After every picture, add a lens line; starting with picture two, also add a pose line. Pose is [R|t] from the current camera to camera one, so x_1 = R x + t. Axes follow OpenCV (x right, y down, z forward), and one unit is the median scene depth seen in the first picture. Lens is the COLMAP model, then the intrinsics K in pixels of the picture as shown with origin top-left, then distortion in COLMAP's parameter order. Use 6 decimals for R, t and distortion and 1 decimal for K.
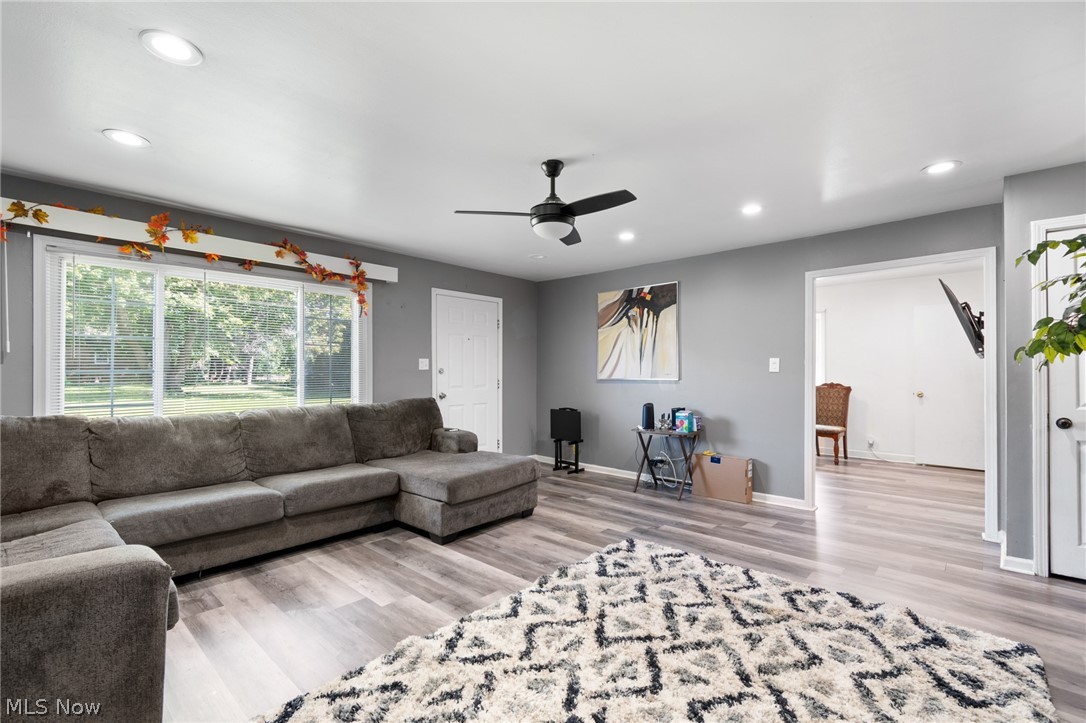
lens RADIAL K [[481.3, 0, 543.7], [0, 481.3, 366.8], [0, 0, 1]] dist [0.000889, -0.000057]
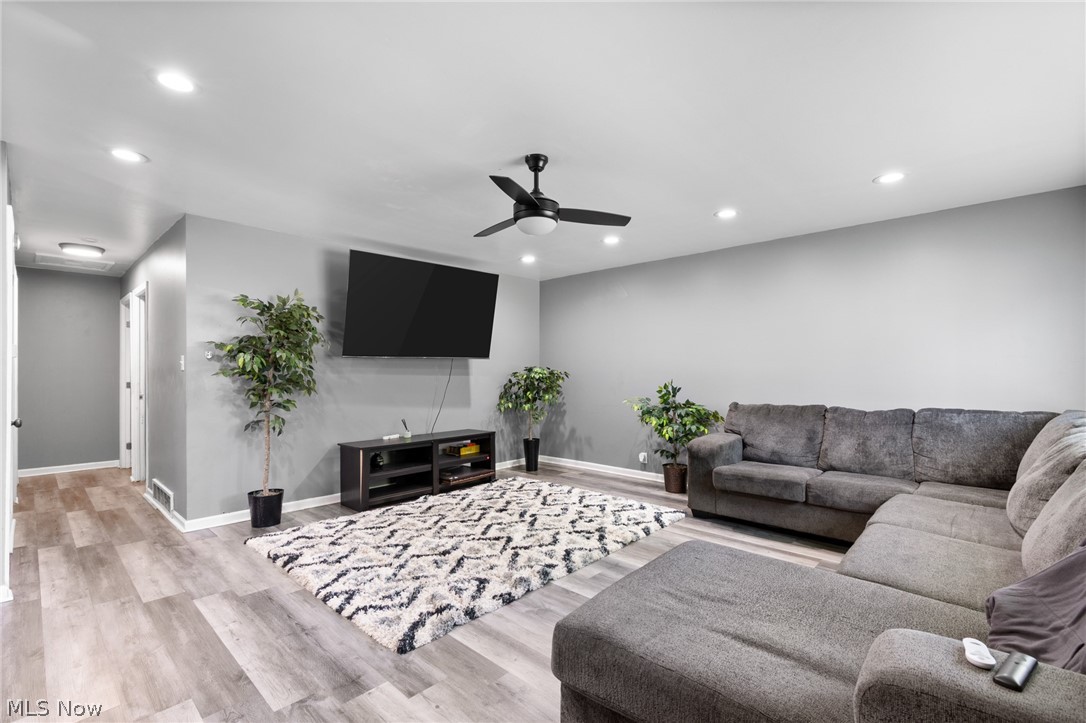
lens RADIAL K [[481.3, 0, 539.8], [0, 481.3, 369.0], [0, 0, 1]] dist [0.000889, -0.000057]
pose [[-0.999860, -0.001372, 0.016685, -0.004794], [-0.001633, 0.999876, -0.015651, 0.025538], [-0.016662, -0.015676, -0.999738, 2.158792]]
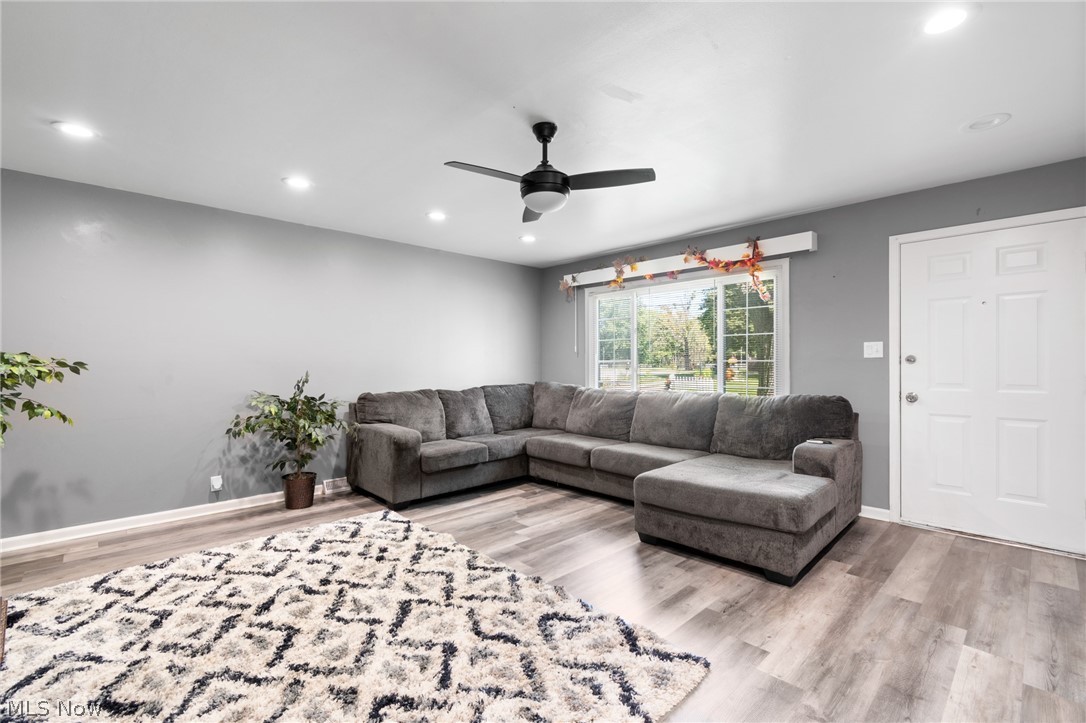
lens RADIAL K [[481.3, 0, 540.3], [0, 481.3, 361.2], [0, 0, 1]] dist [0.000889, -0.000057]
pose [[-0.071956, -0.003166, -0.997403, 1.000807], [0.010955, 0.999932, -0.003965, 0.017902], [0.997348, -0.011212, -0.071916, 1.149827]]
